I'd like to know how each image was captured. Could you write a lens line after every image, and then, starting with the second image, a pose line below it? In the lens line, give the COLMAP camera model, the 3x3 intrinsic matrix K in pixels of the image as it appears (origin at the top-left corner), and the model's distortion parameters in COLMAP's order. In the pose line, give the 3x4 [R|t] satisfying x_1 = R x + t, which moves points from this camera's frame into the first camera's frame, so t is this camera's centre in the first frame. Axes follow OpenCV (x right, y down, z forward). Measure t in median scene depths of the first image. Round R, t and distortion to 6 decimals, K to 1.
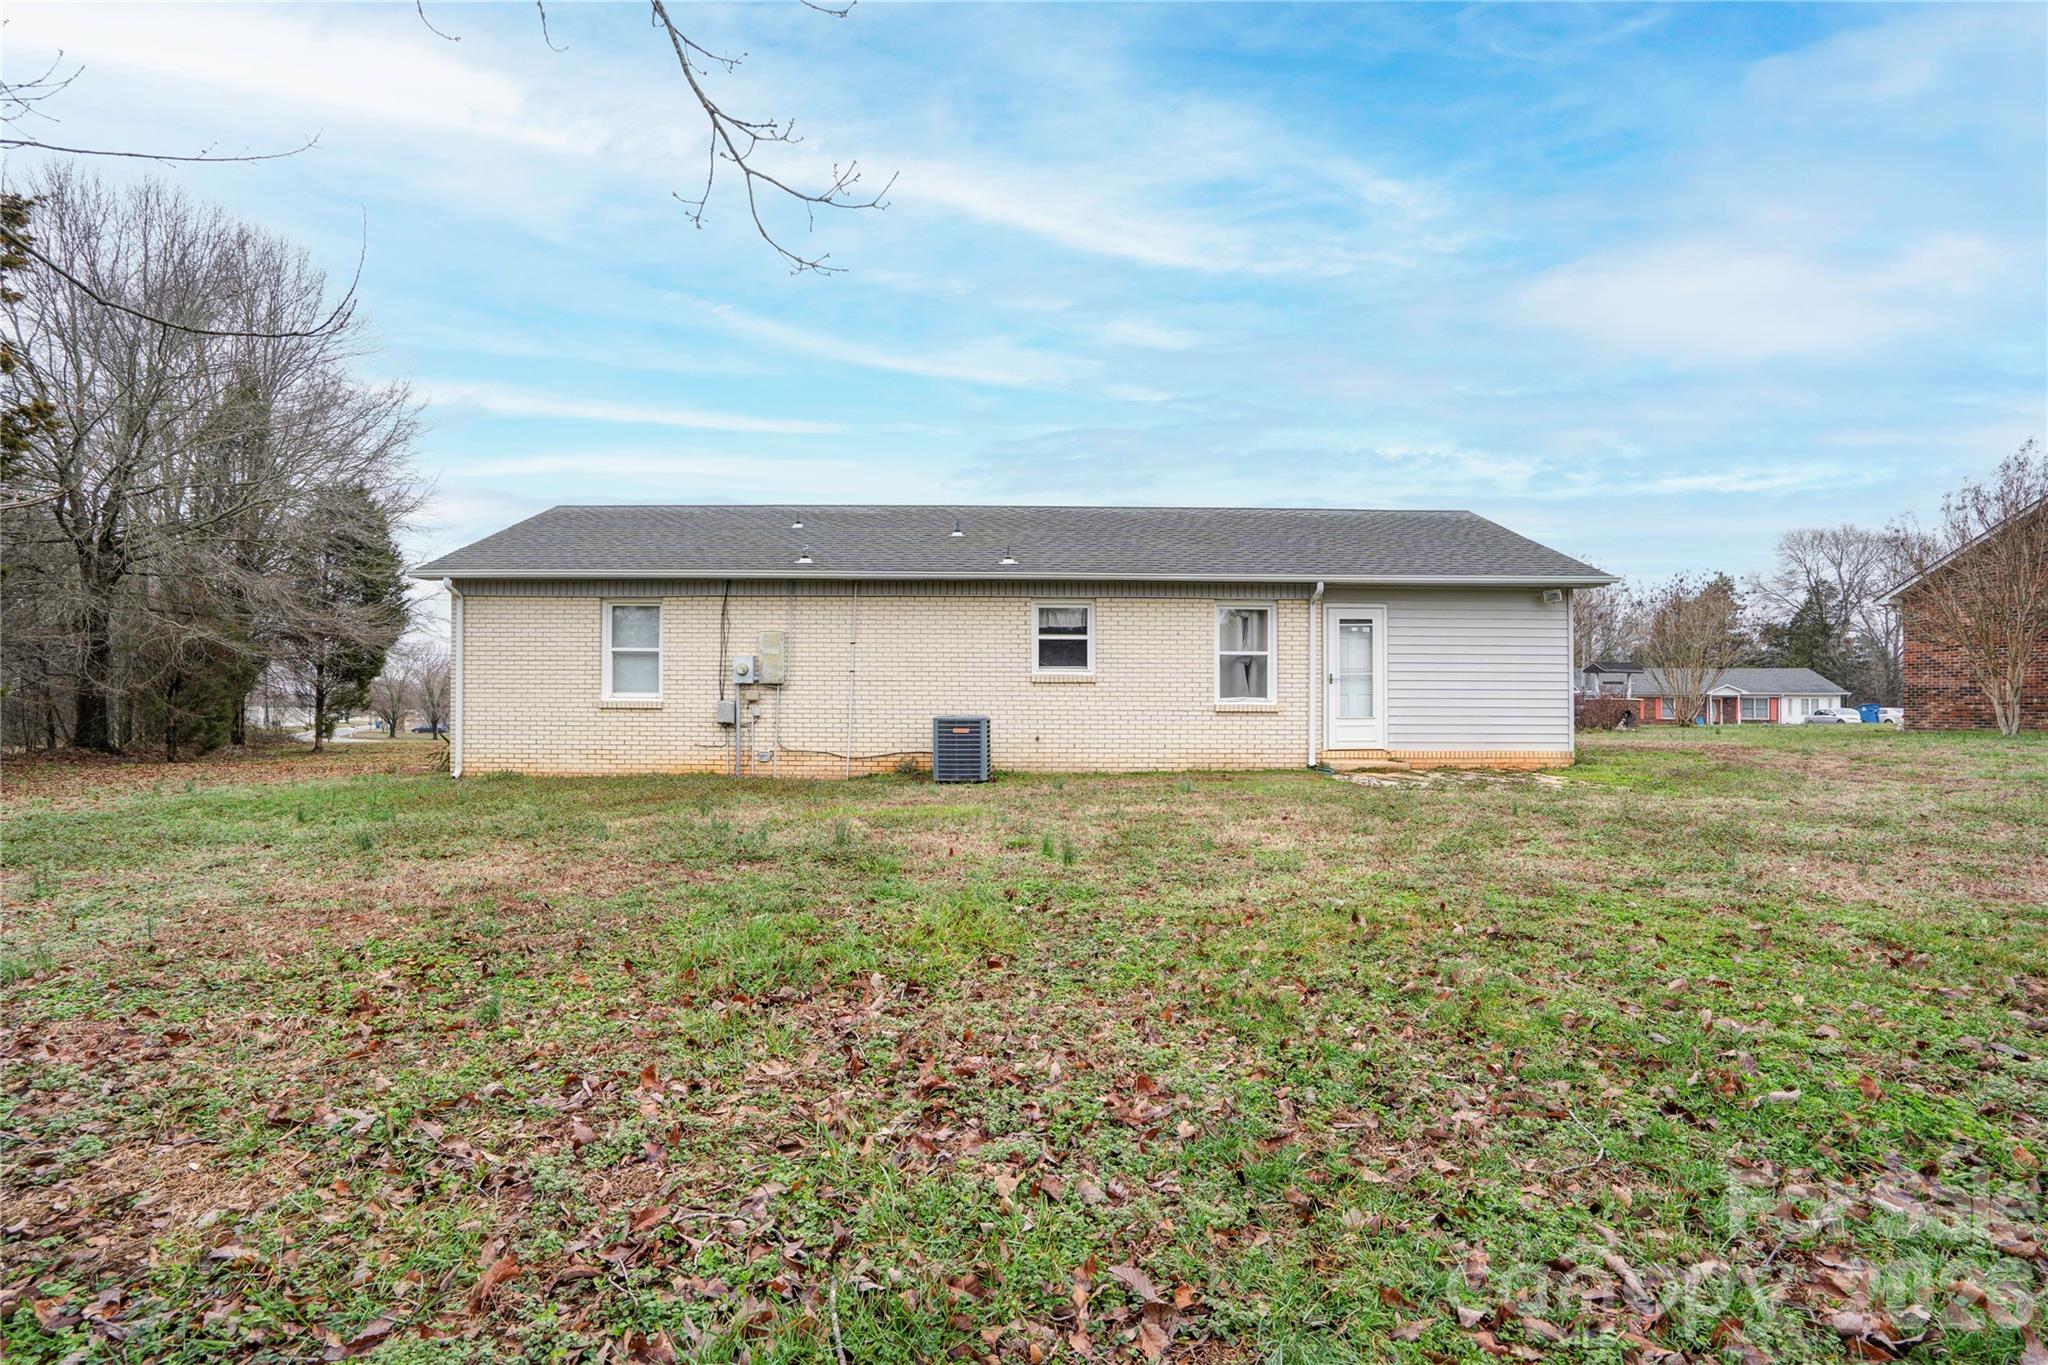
lens RADIAL K [[940.9, 0, 1014.6], [0, 940.9, 684.1], [0, 0, 1]] dist [-0.007515, 0.022674]
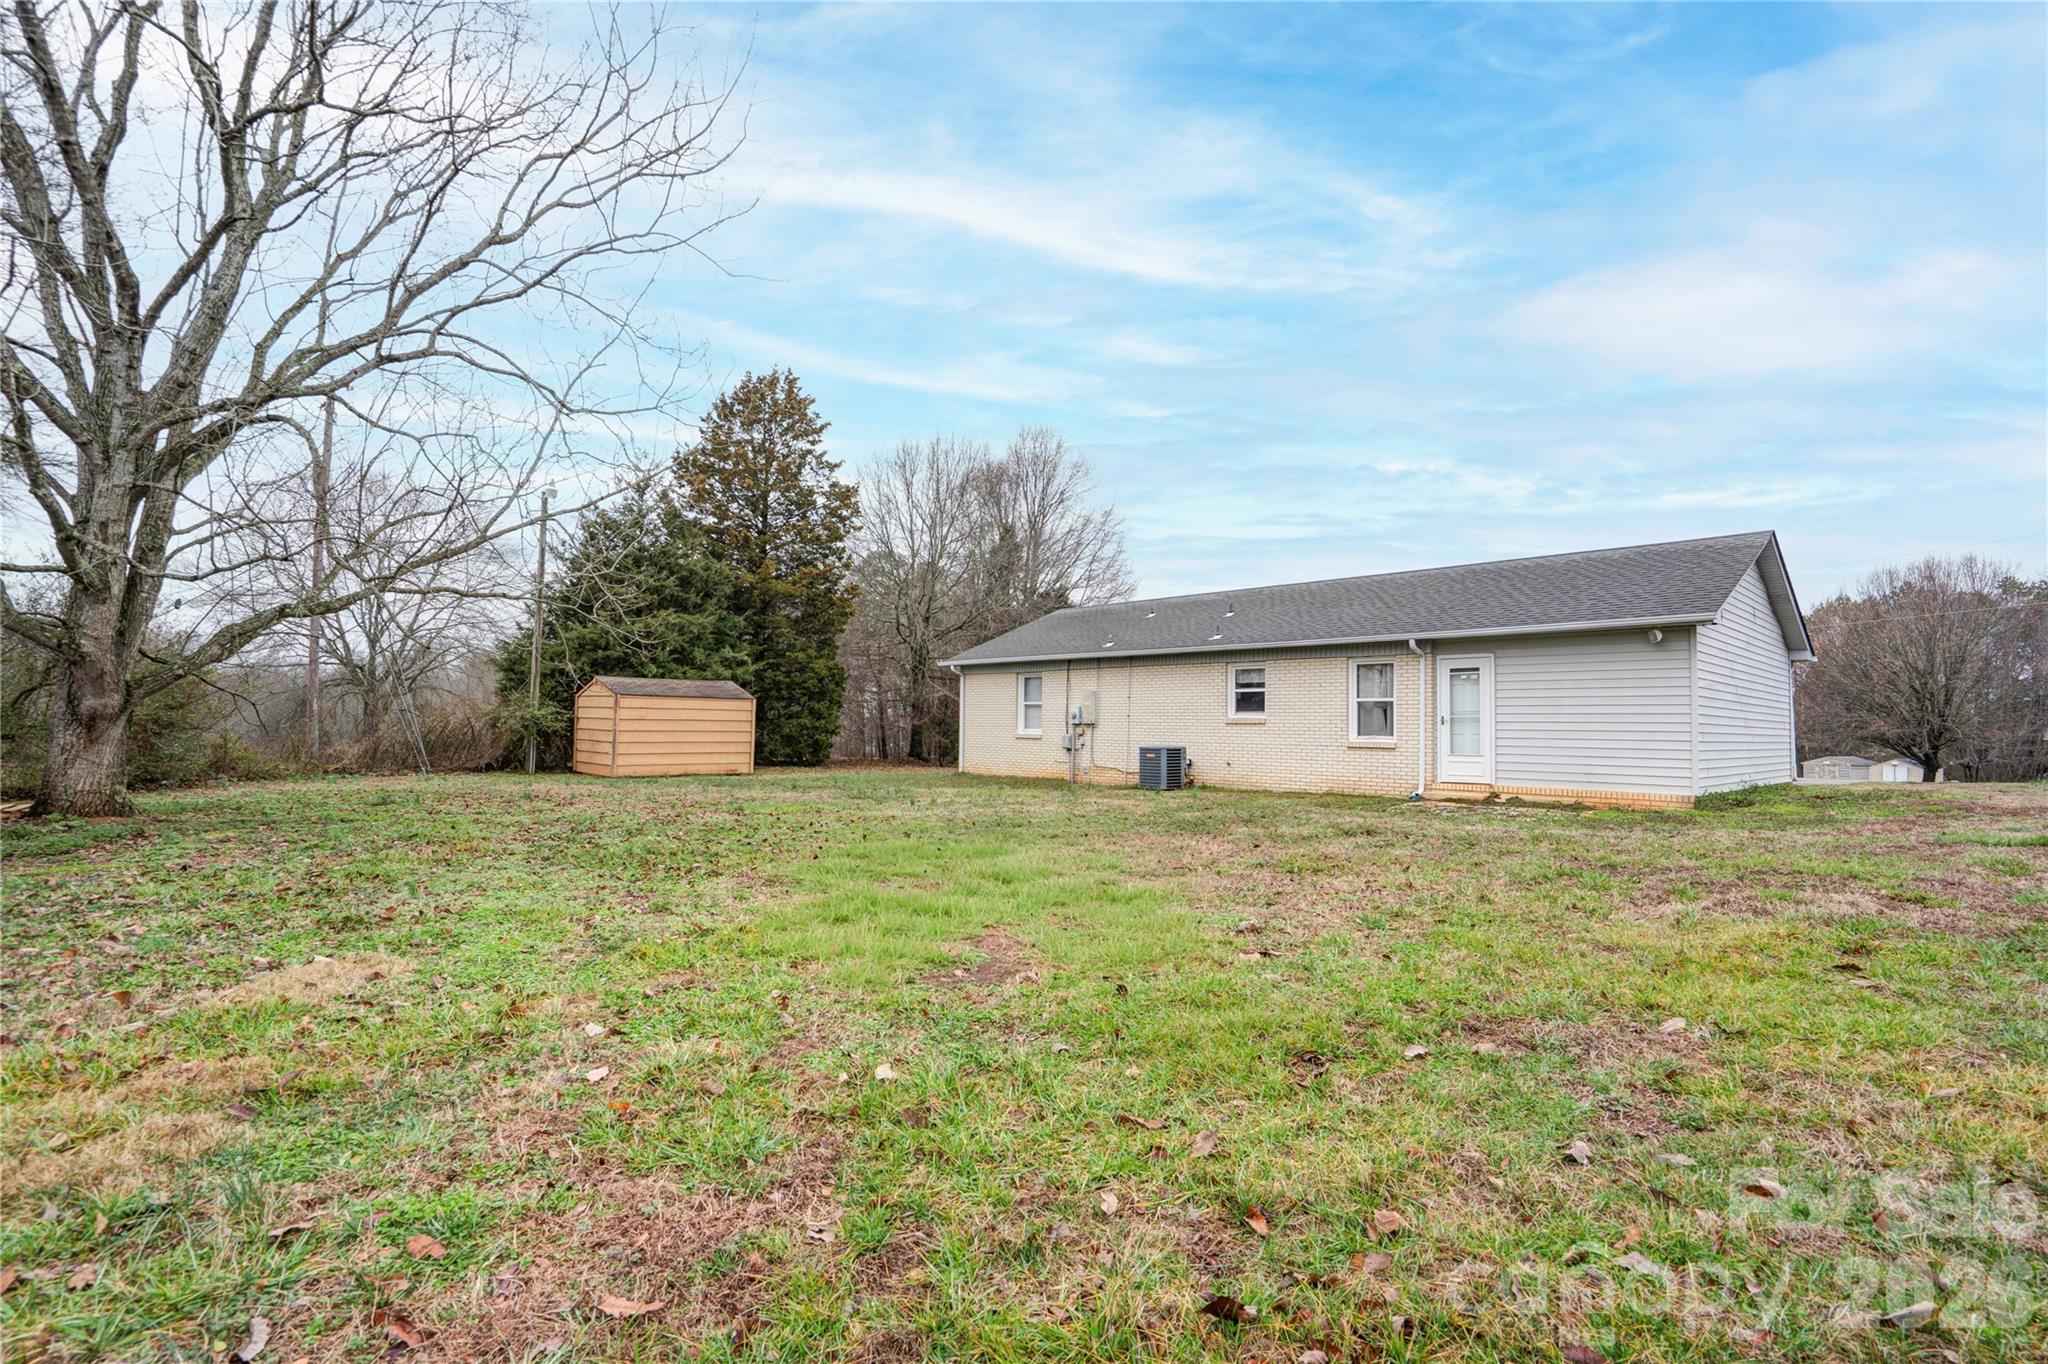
lens RADIAL K [[940.9, 0, 1014.6], [0, 940.9, 683.6], [0, 0, 1]] dist [-0.007515, 0.022674]
pose [[0.674169, -0.029620, -0.737983, 0.833494], [-0.002170, 0.999112, -0.042083, -0.001373], [0.738574, 0.029972, 0.673506, -0.167361]]
